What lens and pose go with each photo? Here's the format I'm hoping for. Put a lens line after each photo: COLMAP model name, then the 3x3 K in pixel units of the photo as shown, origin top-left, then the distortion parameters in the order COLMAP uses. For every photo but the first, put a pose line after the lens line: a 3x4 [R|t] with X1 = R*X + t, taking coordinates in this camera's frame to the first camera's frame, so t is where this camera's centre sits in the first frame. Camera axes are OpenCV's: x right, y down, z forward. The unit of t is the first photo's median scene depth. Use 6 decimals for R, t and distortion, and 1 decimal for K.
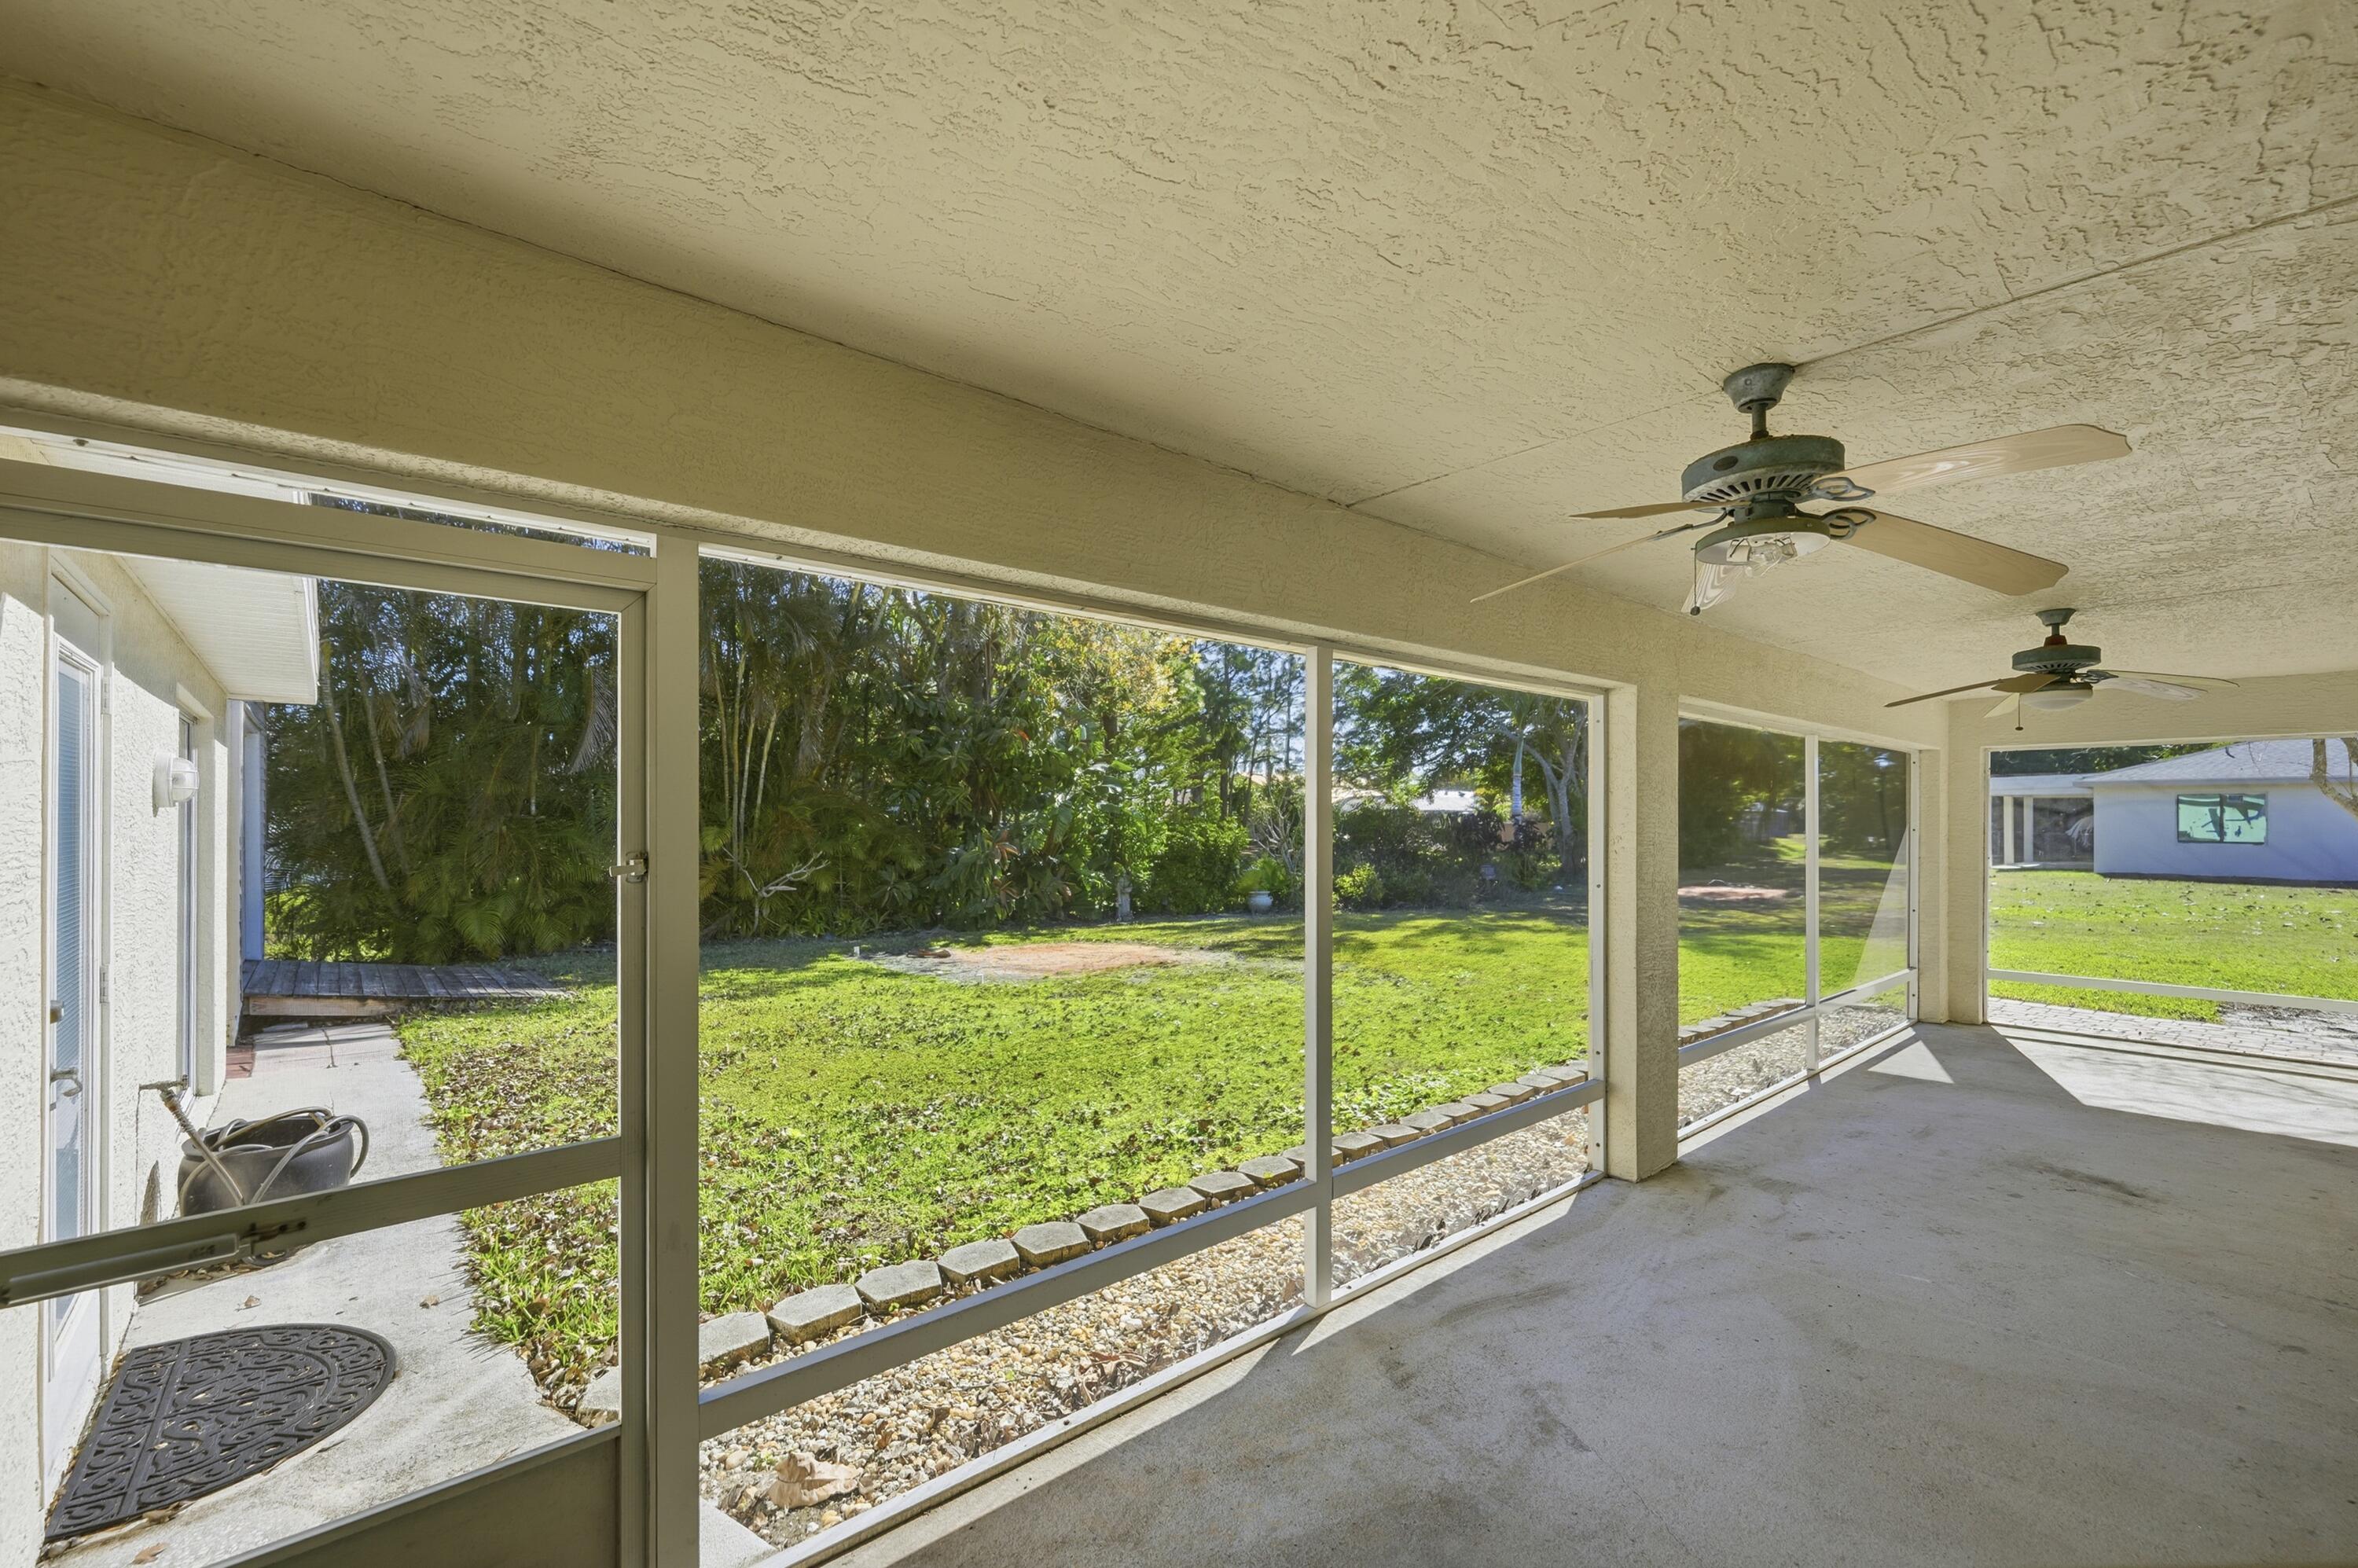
lens RADIAL K [[964.9, 0, 1160.5], [0, 964.9, 817.0], [0, 0, 1]] dist [0.001542, 0.000021]
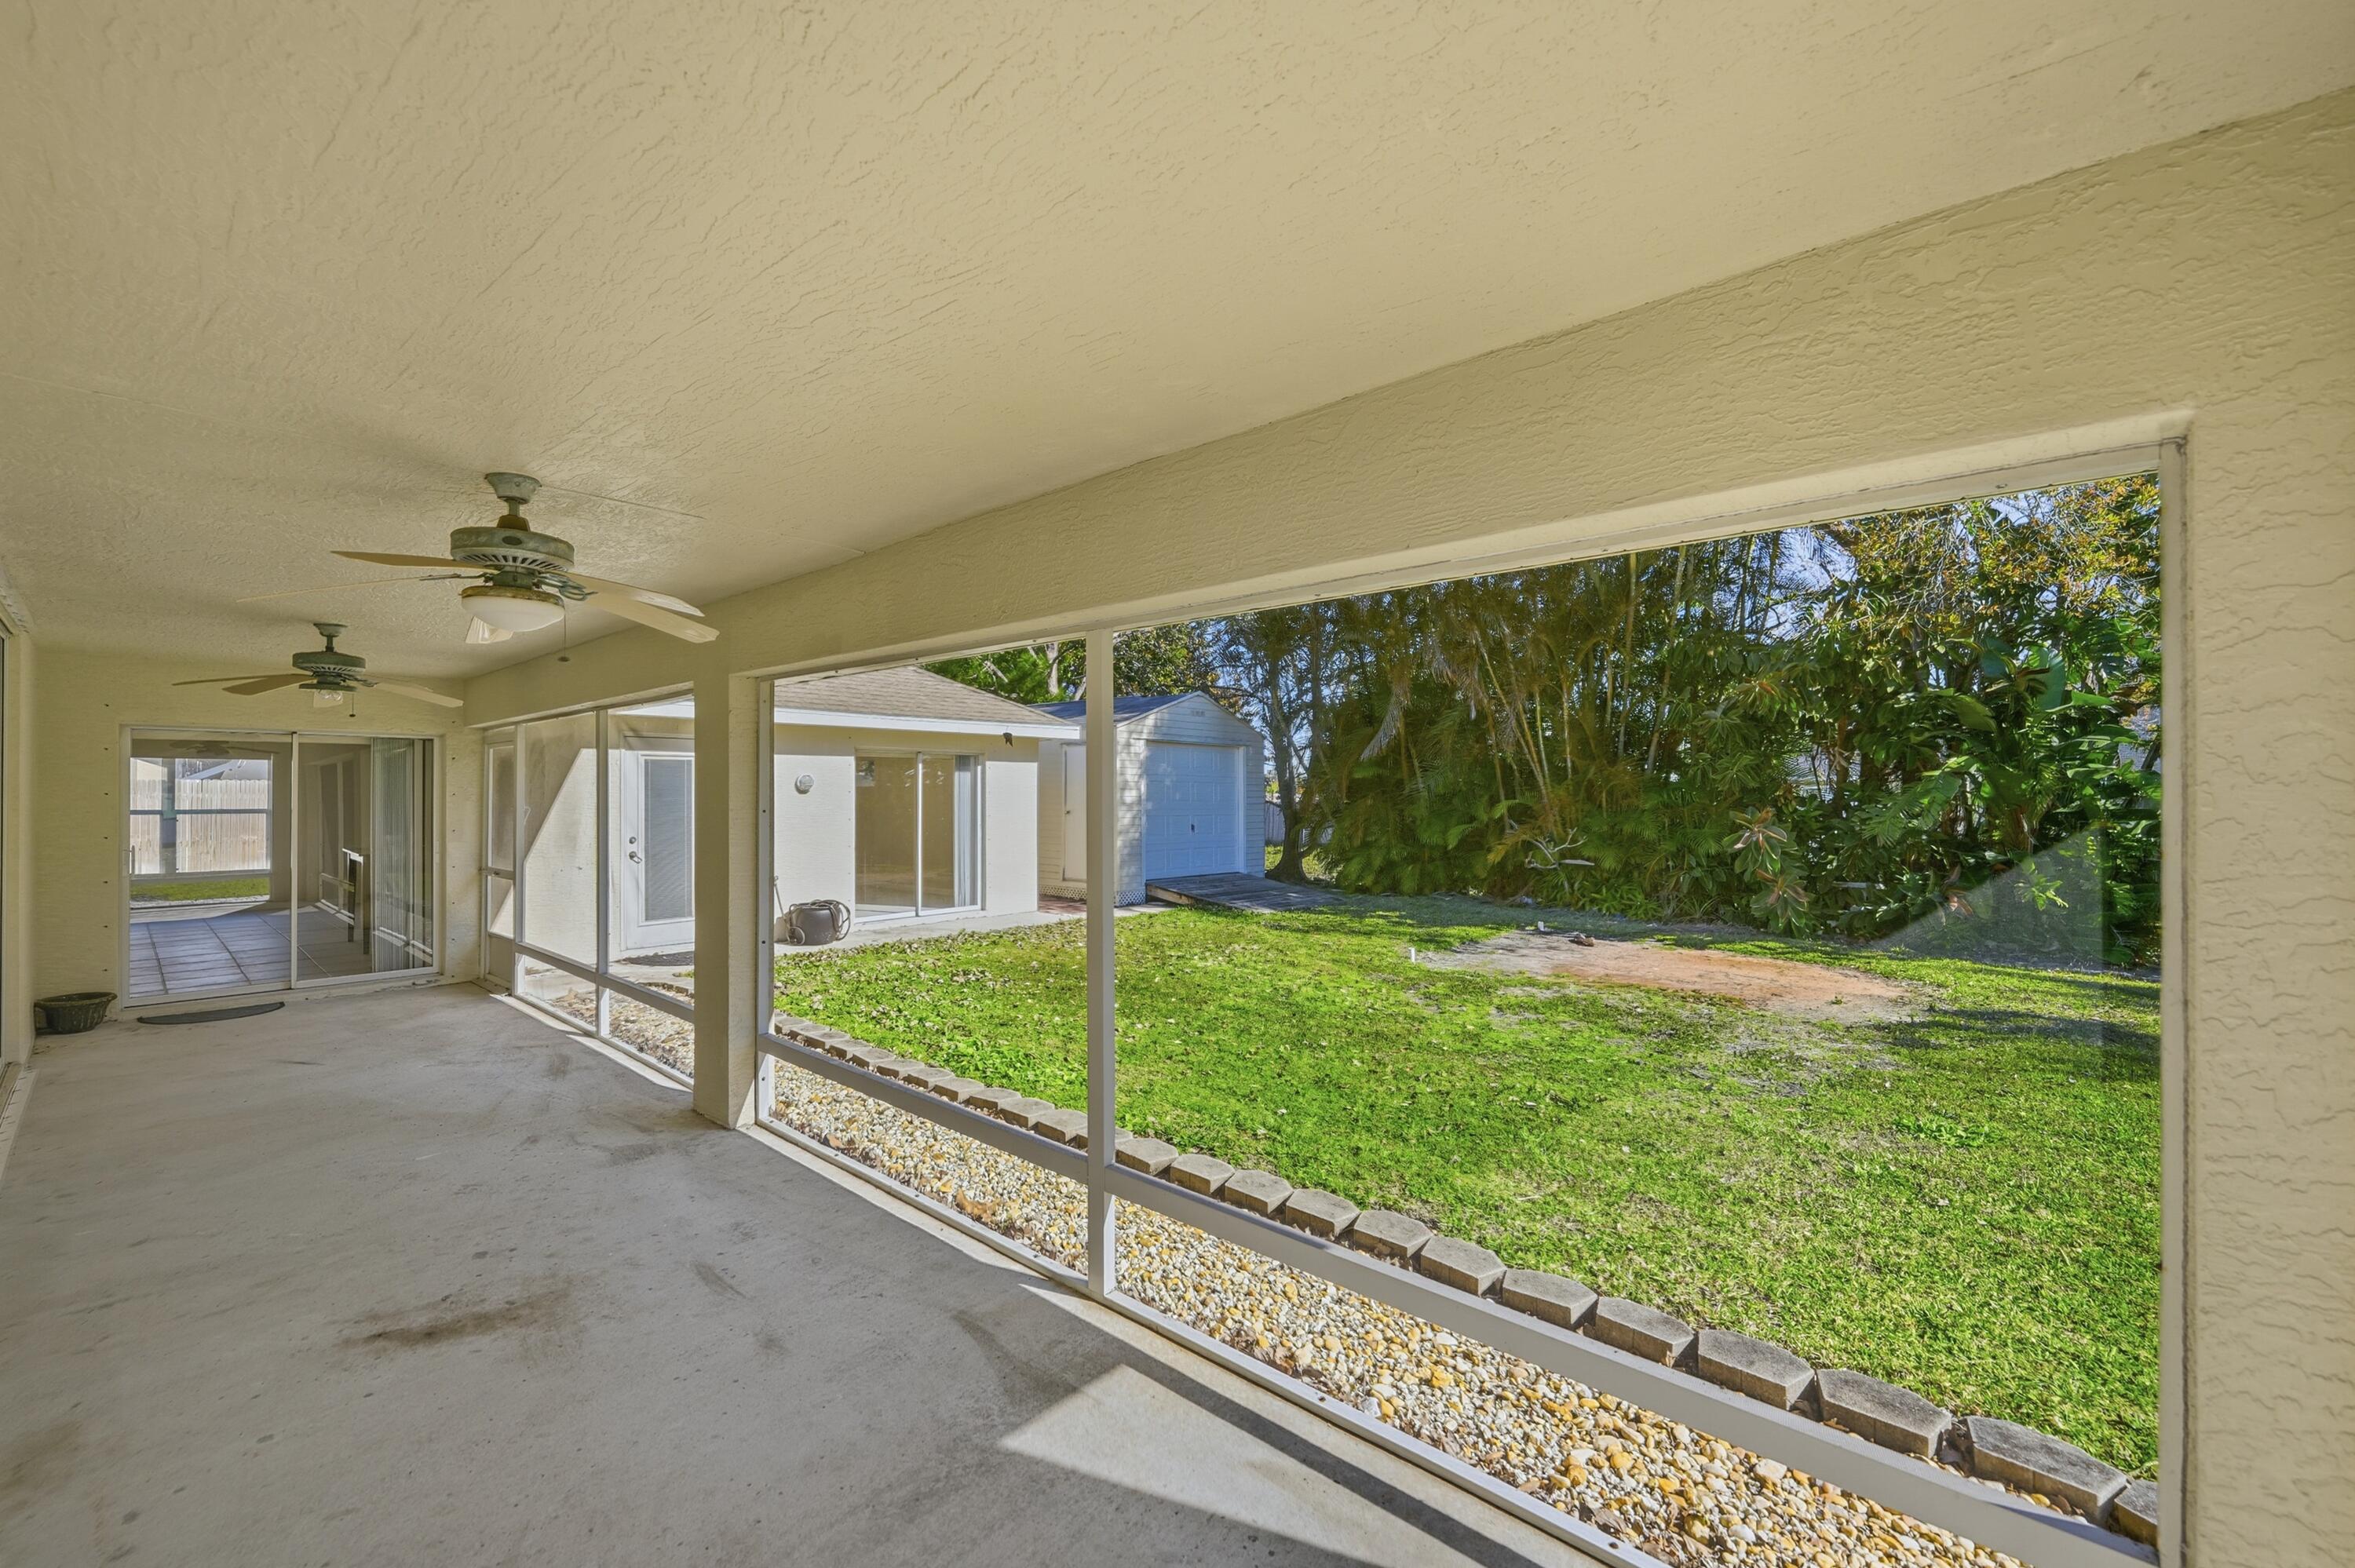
lens RADIAL K [[990.2, 0, 1178.3], [0, 990.2, 788.2], [0, 0, 1]] dist [-0.005583, 0.001014]
pose [[0.129843, -0.001861, -0.991533, 2.023740], [0.004992, 0.999987, -0.001224, 0.018411], [0.991522, -0.004791, 0.129850, 1.683762]]
